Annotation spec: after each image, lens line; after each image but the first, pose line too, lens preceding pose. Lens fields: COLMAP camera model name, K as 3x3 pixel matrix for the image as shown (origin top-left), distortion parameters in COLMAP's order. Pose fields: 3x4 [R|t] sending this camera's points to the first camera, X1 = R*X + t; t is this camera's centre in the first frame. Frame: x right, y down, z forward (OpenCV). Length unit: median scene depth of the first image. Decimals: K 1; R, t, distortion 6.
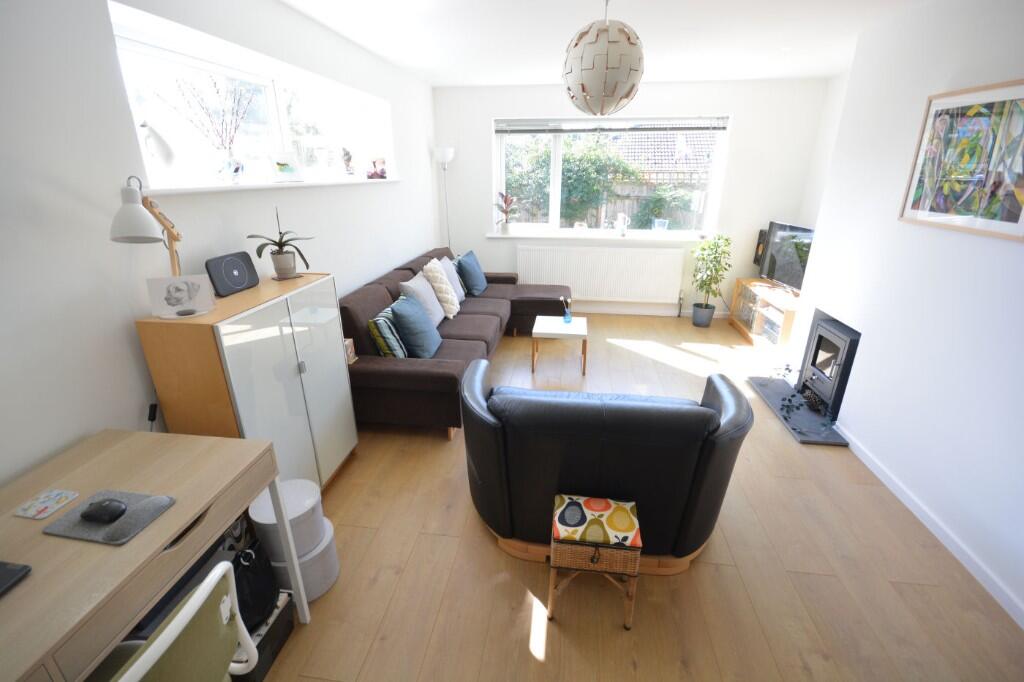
lens RADIAL K [[455.8, 0, 511.4], [0, 455.8, 343.0], [0, 0, 1]] dist [-0.000617, -0.000592]
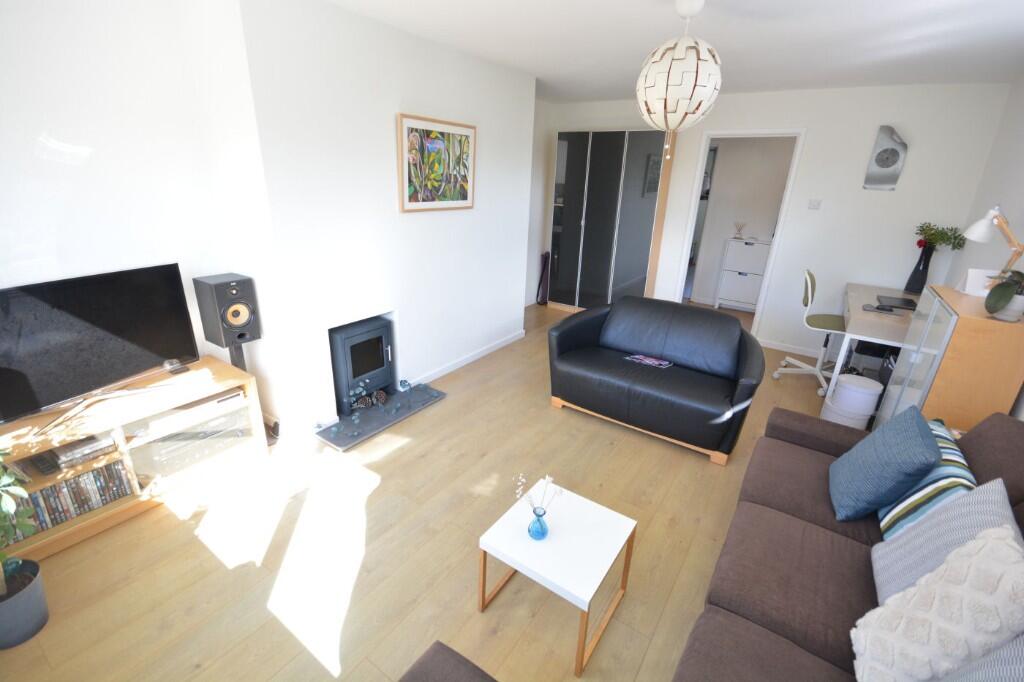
lens RADIAL K [[455.8, 0, 509.7], [0, 455.8, 338.3], [0, 0, 1]] dist [-0.000617, -0.000592]
pose [[-0.884370, -0.202617, 0.420519, 0.003059], [0.122035, 0.769190, 0.627260, -0.887340], [-0.450553, 0.606048, -0.655522, 2.239393]]
